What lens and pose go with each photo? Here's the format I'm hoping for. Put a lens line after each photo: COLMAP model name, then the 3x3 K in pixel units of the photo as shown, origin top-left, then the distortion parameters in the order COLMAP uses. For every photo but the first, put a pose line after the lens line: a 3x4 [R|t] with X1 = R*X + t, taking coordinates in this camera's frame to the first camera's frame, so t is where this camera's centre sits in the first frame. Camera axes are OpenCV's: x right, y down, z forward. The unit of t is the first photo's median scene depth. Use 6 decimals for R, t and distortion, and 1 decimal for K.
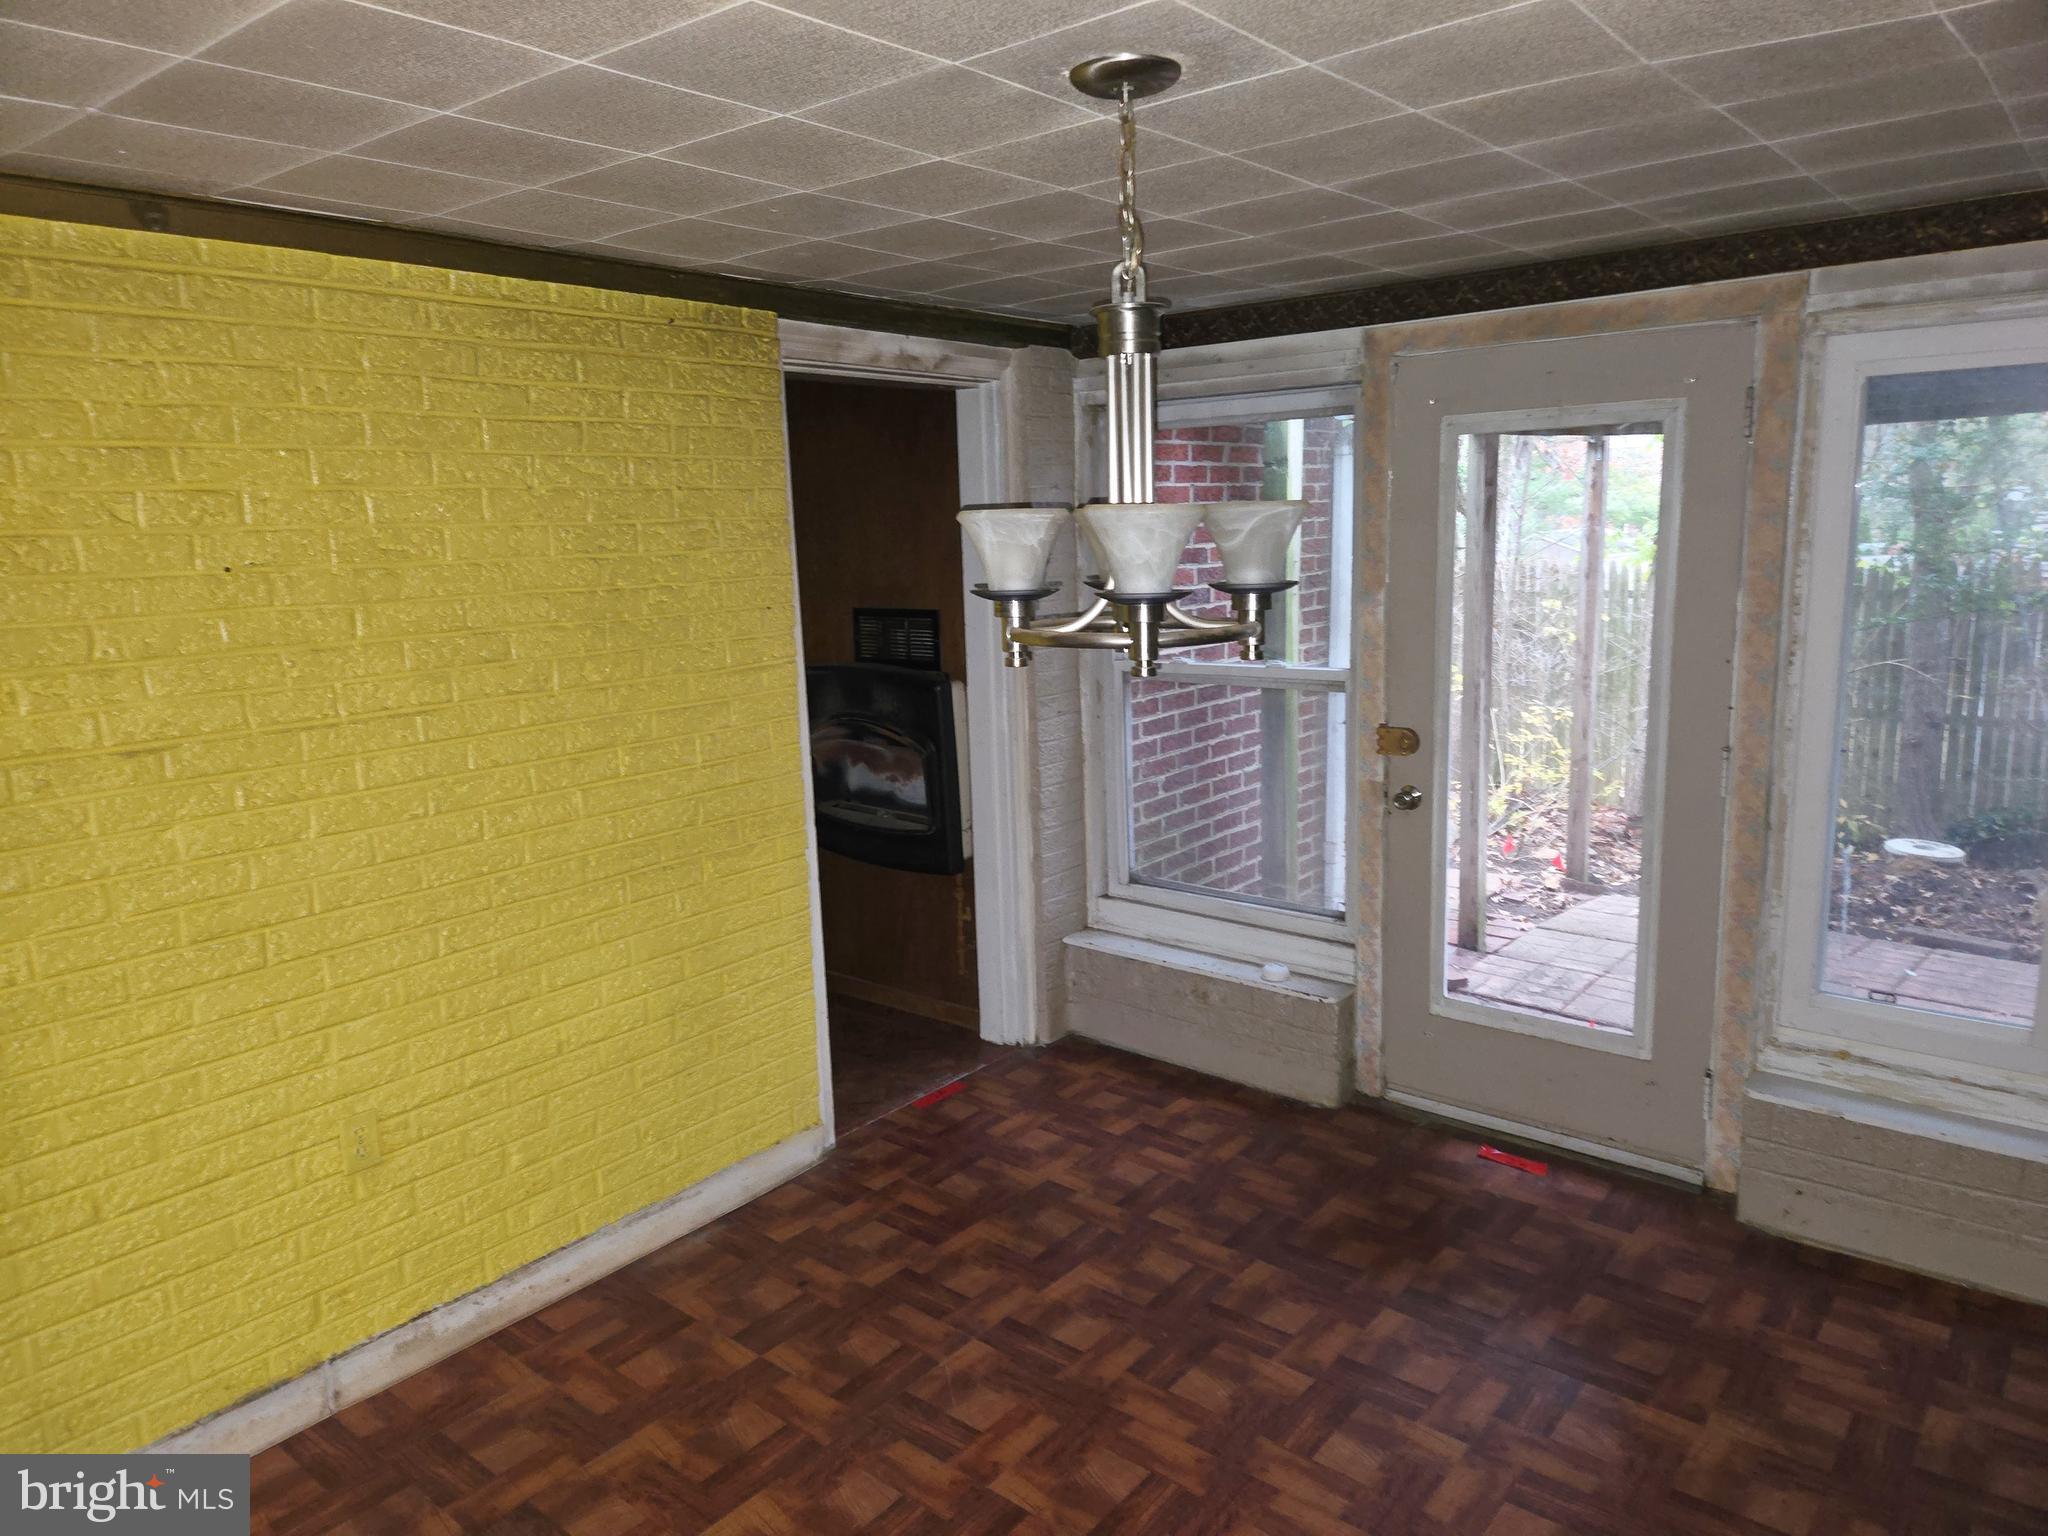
lens RADIAL K [[1361.9, 0, 1034.4], [0, 1361.9, 760.3], [0, 0, 1]] dist [0.098571, -0.085909]
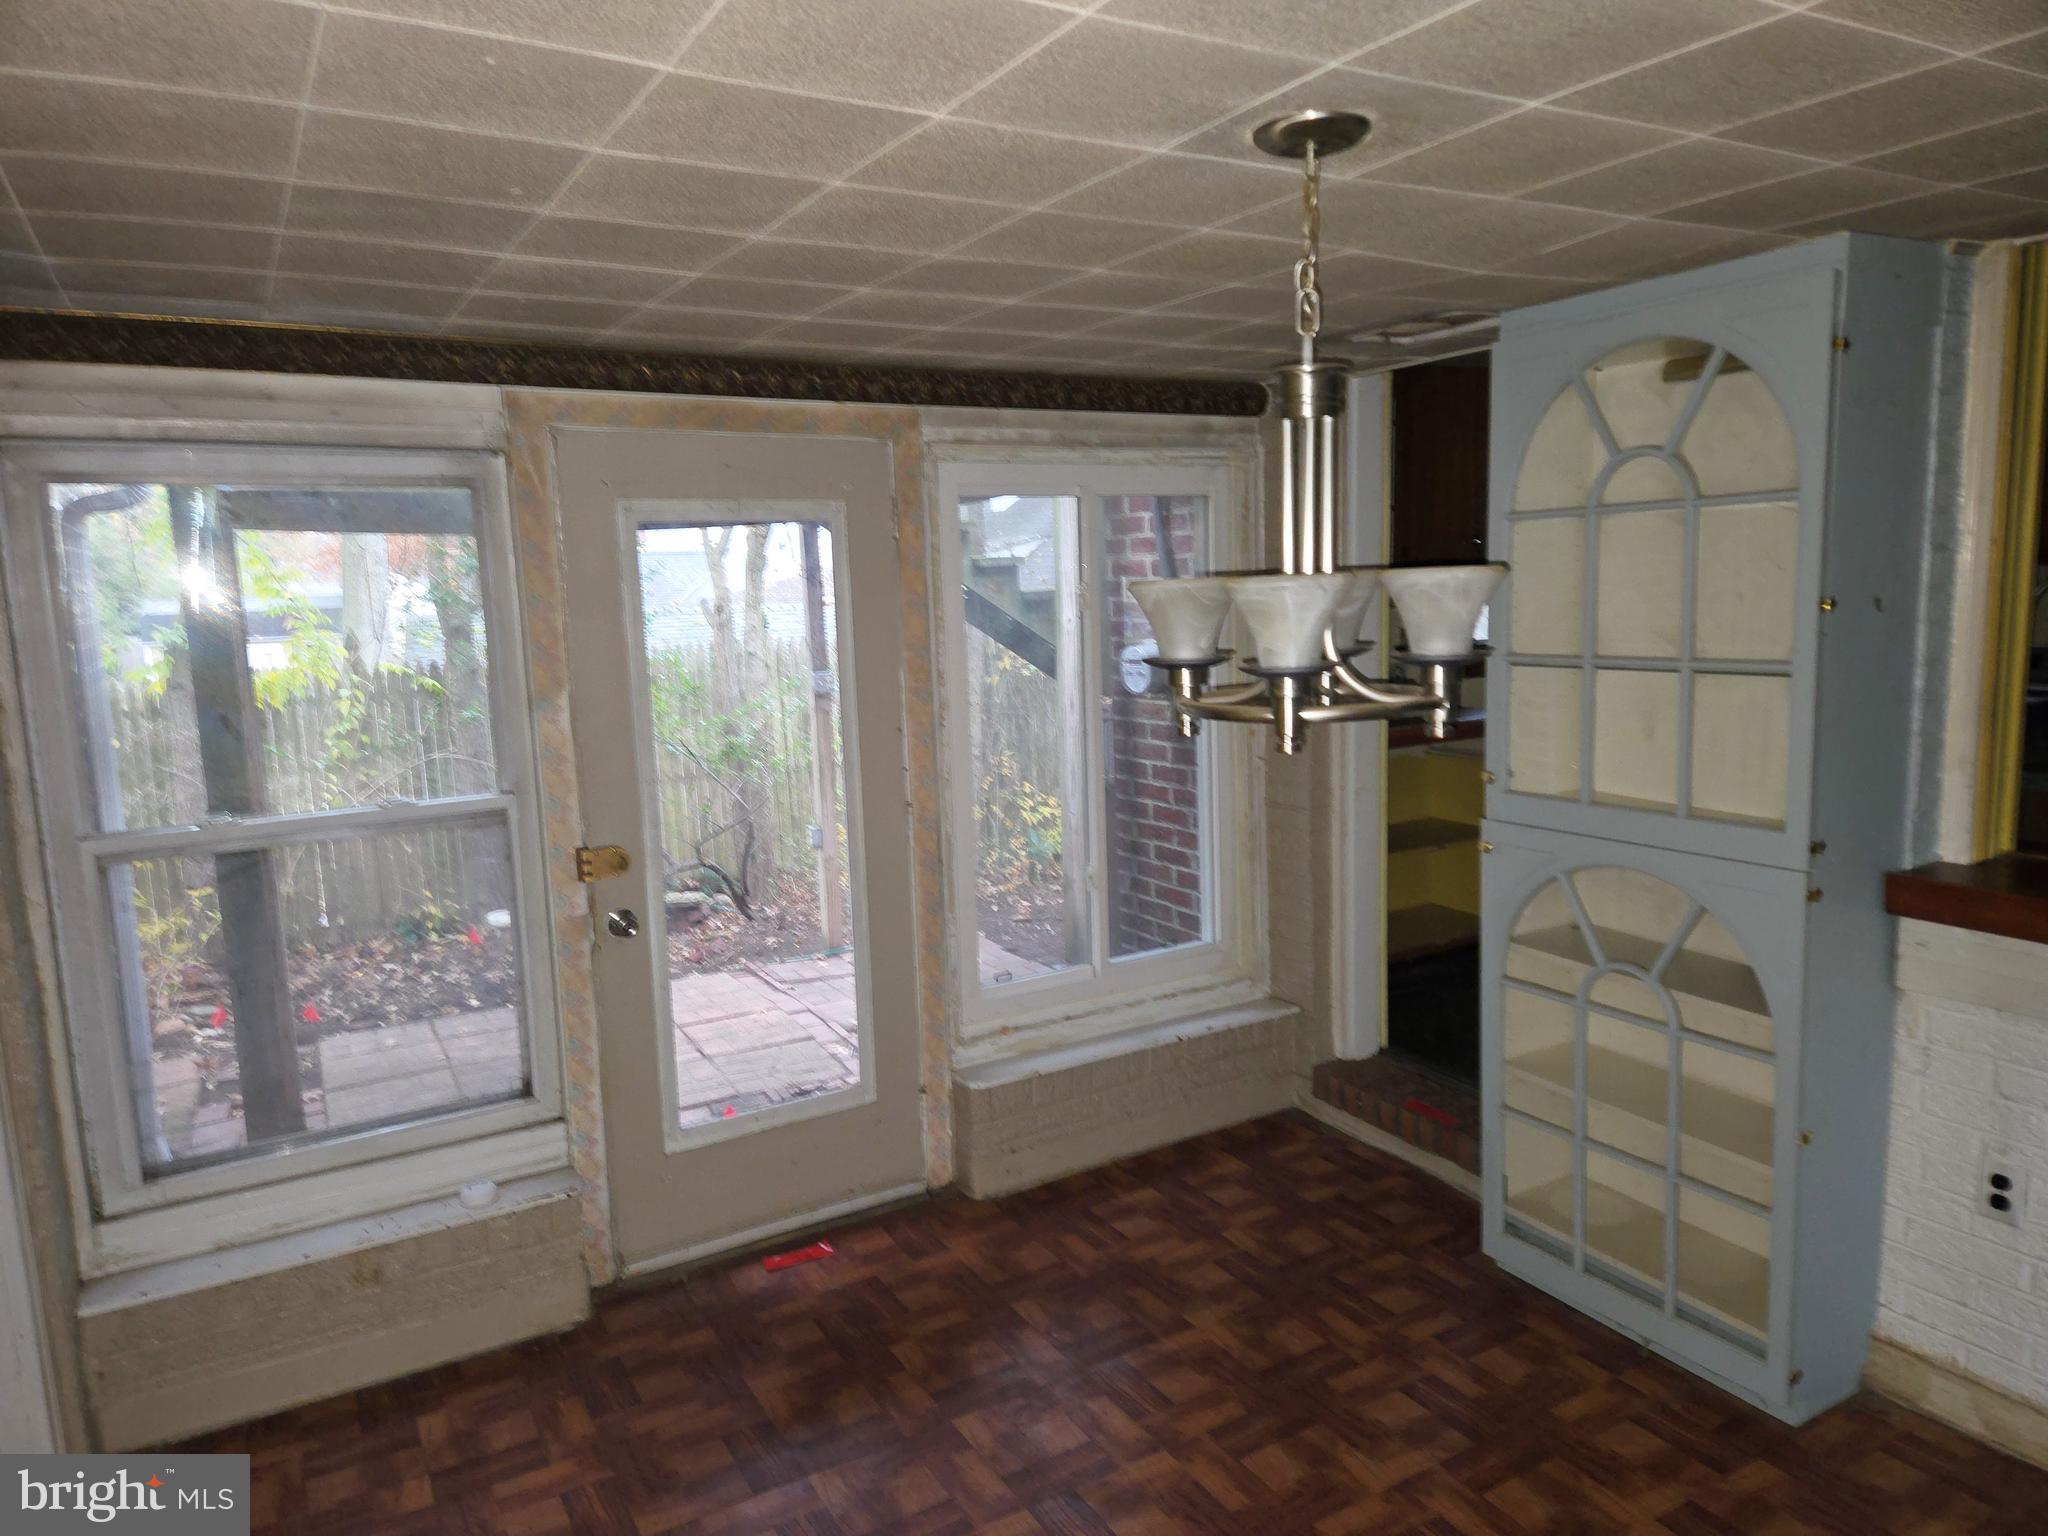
lens RADIAL K [[1361.9, 0, 1034.4], [0, 1361.9, 760.3], [0, 0, 1]] dist [0.098571, -0.085909]
pose [[0.344359, -0.111794, 0.932158, -0.518052], [0.186193, 0.981295, 0.048904, -0.080285], [-0.920190, 0.156721, 0.358733, 0.486148]]
